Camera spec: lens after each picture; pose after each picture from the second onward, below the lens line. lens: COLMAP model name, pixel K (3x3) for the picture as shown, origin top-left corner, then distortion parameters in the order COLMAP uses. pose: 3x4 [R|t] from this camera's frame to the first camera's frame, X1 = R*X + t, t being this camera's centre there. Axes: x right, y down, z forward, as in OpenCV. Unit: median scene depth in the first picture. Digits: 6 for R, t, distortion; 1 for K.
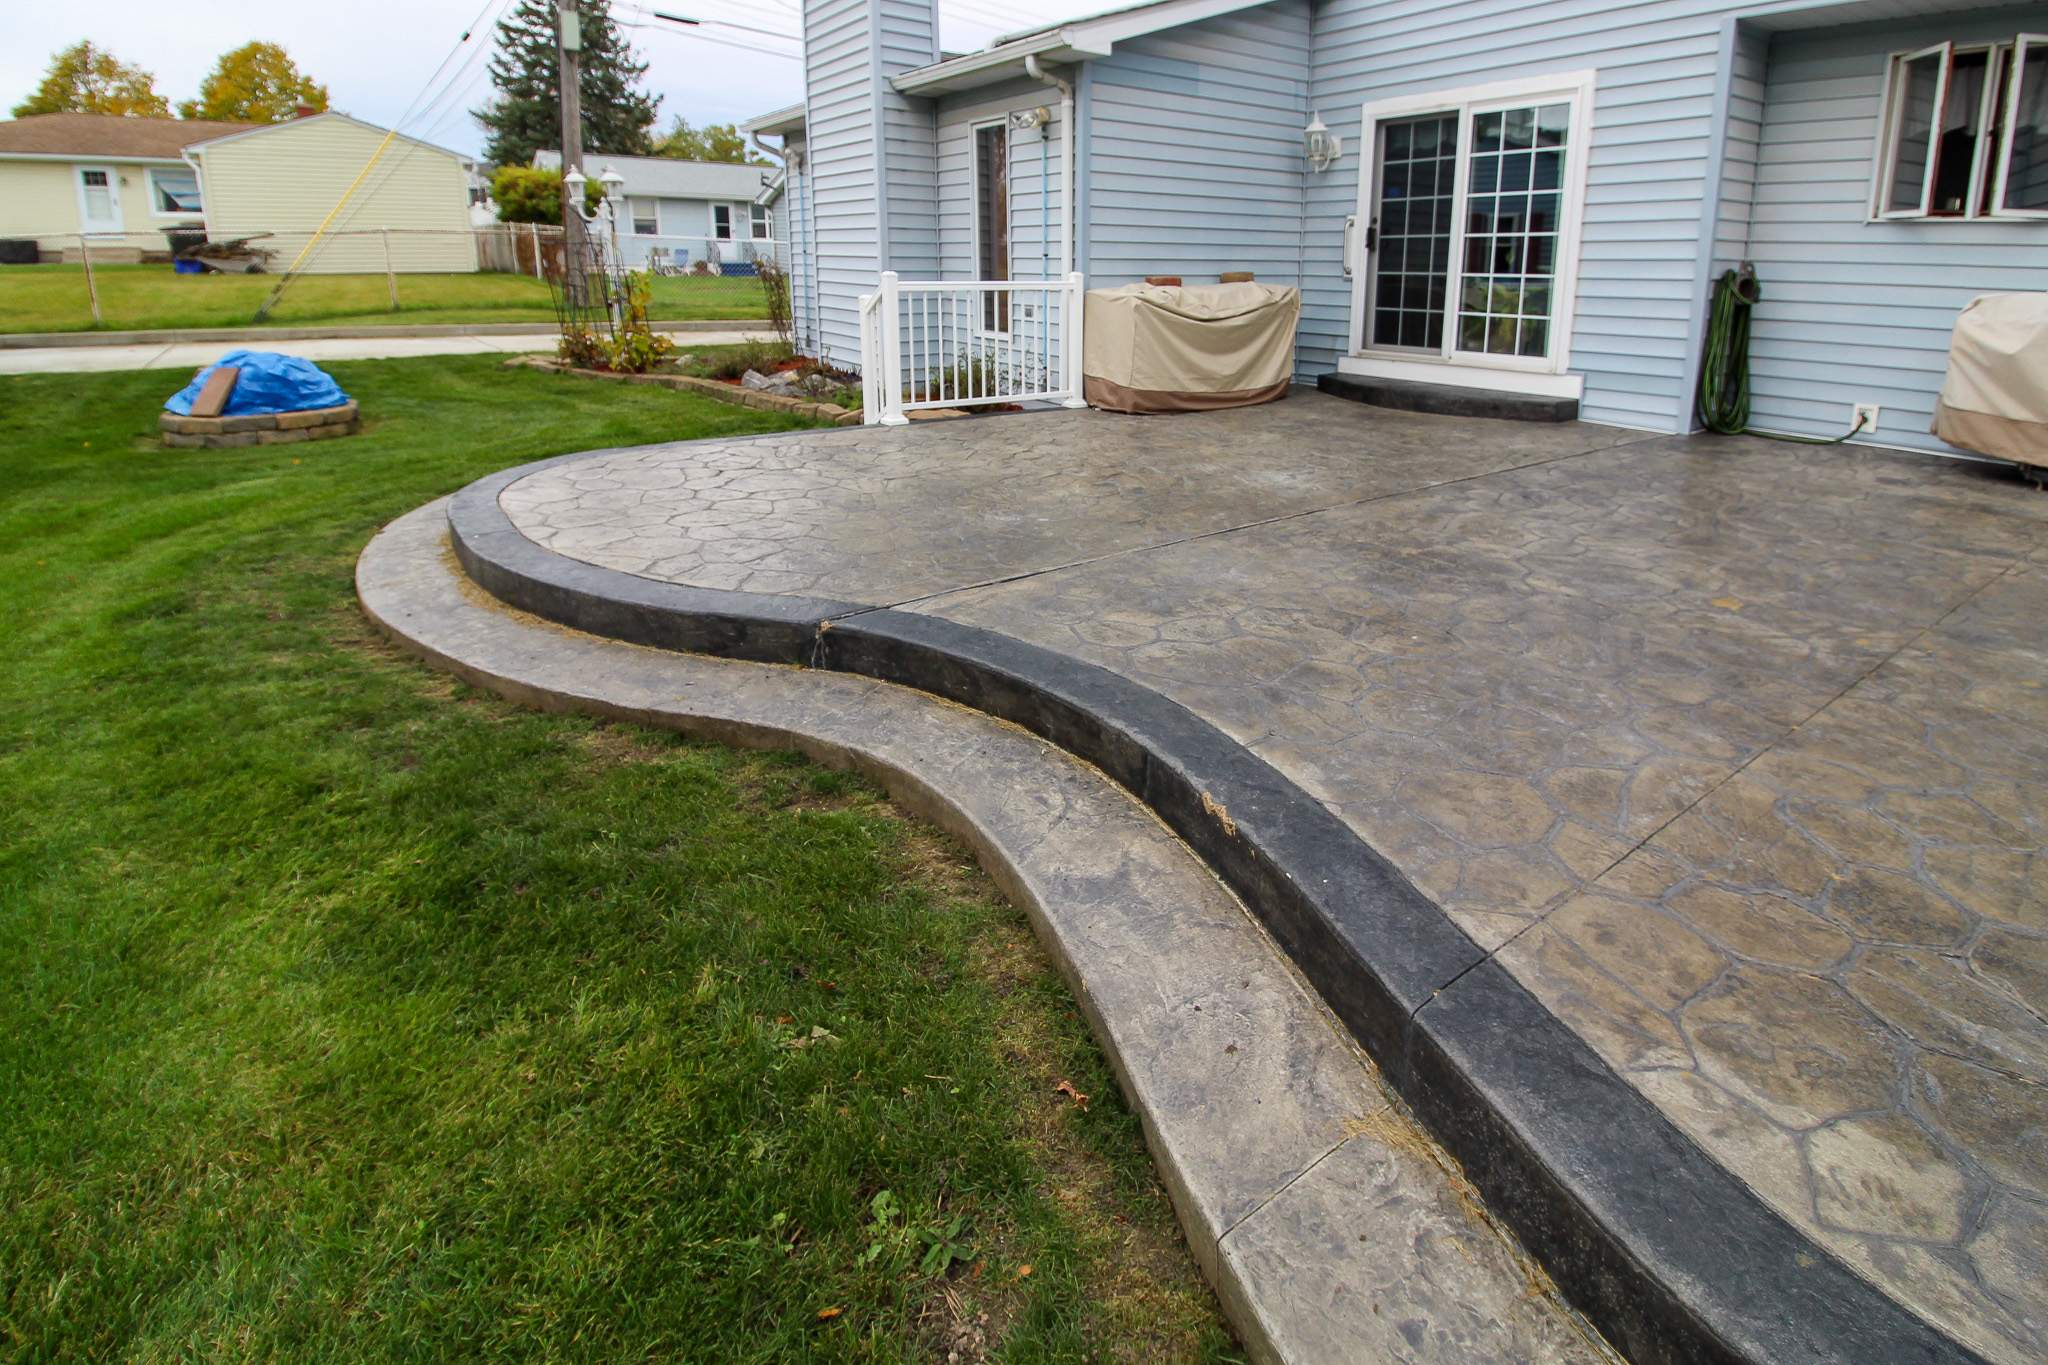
lens RADIAL K [[960.1, 0, 1079.9], [0, 960.1, 453.2], [0, 0, 1]] dist [-0.013336, -0.003255]
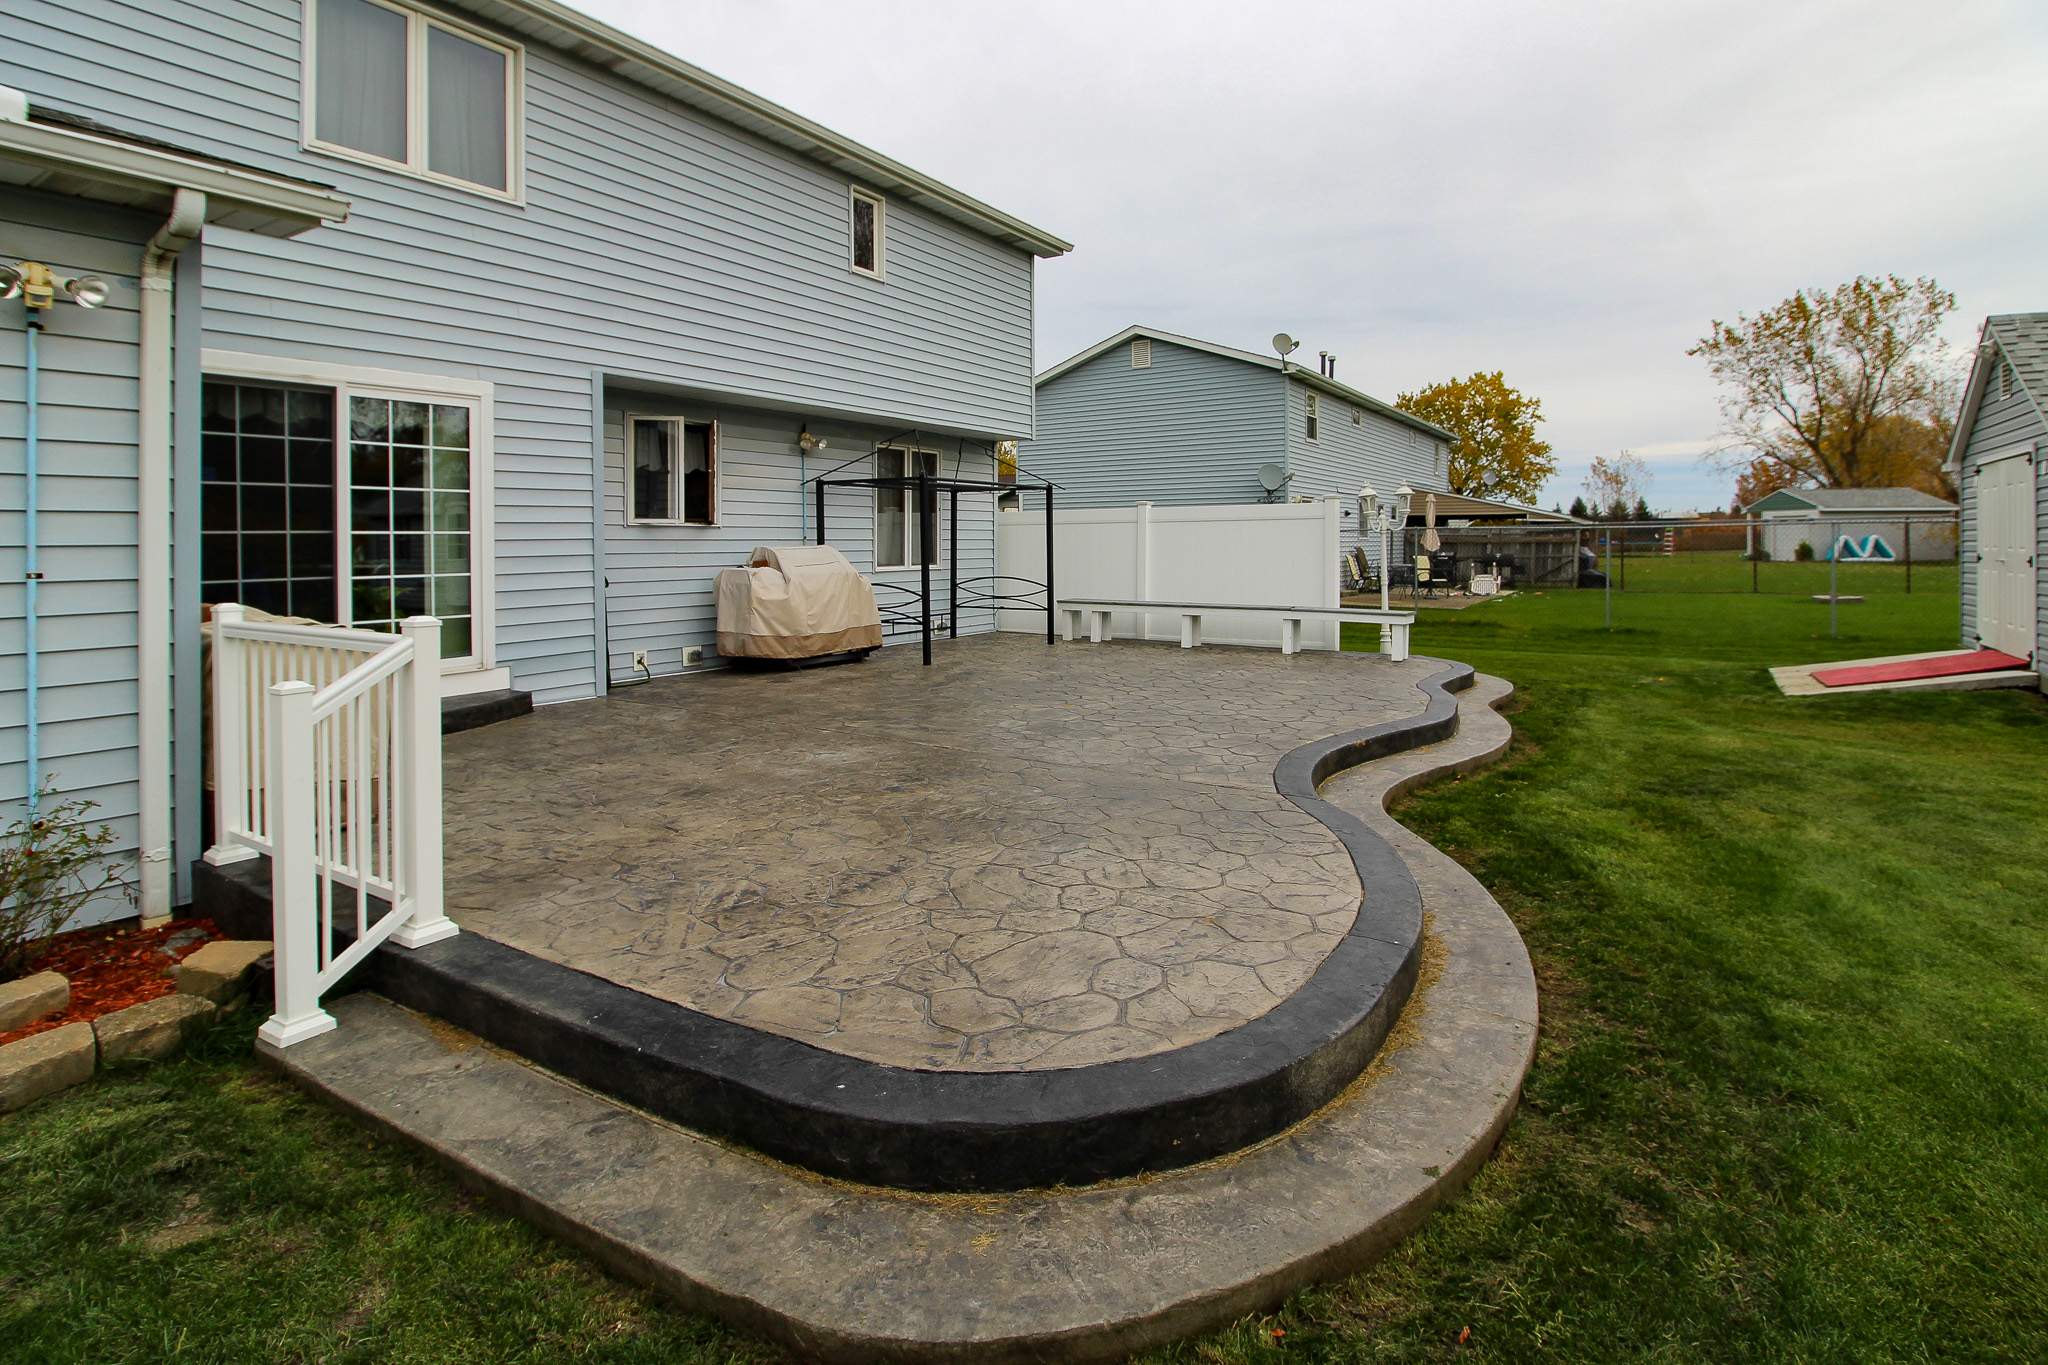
lens RADIAL K [[1051.1, 0, 1074.4], [0, 1051.1, 559.3], [0, 0, 1]] dist [-0.013923, -0.001915]
pose [[-0.380042, -0.024694, 0.924640, -0.676887], [0.185021, 0.977411, 0.102149, -0.175244], [-0.906276, 0.209899, -0.366888, 0.742020]]
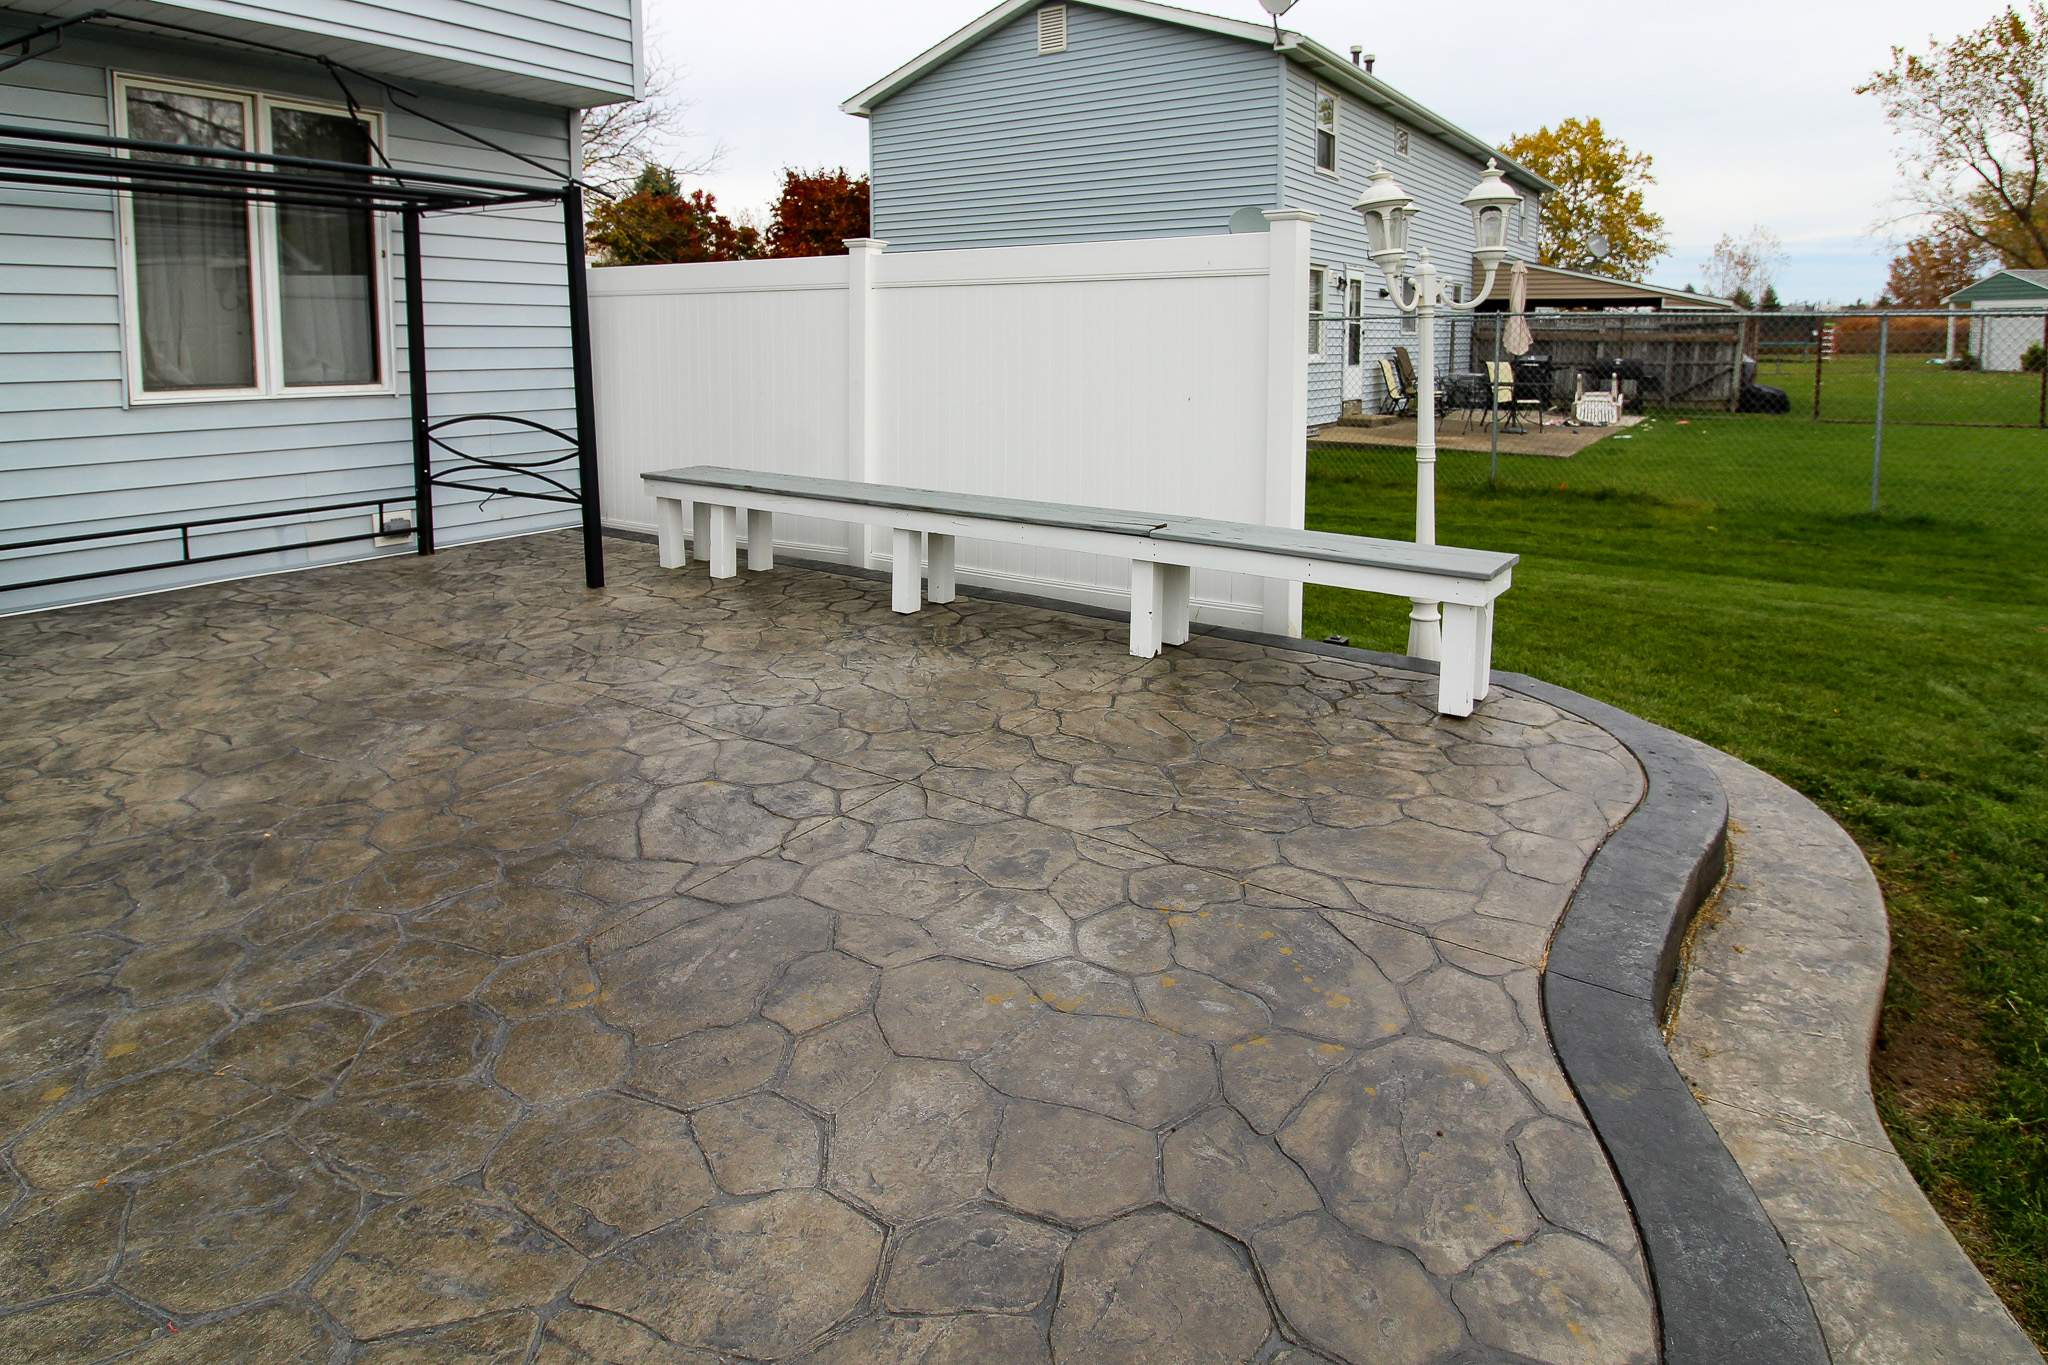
lens RADIAL K [[1157.4, 0, 1073.1], [0, 1157.4, 436.1], [0, 0, 1]] dist [-0.015255, -0.001839]
pose [[-0.358600, -0.093463, 0.928801, 0.042640], [0.178841, 0.969666, 0.166624, -0.049999], [-0.916200, 0.225859, -0.331007, 0.169228]]
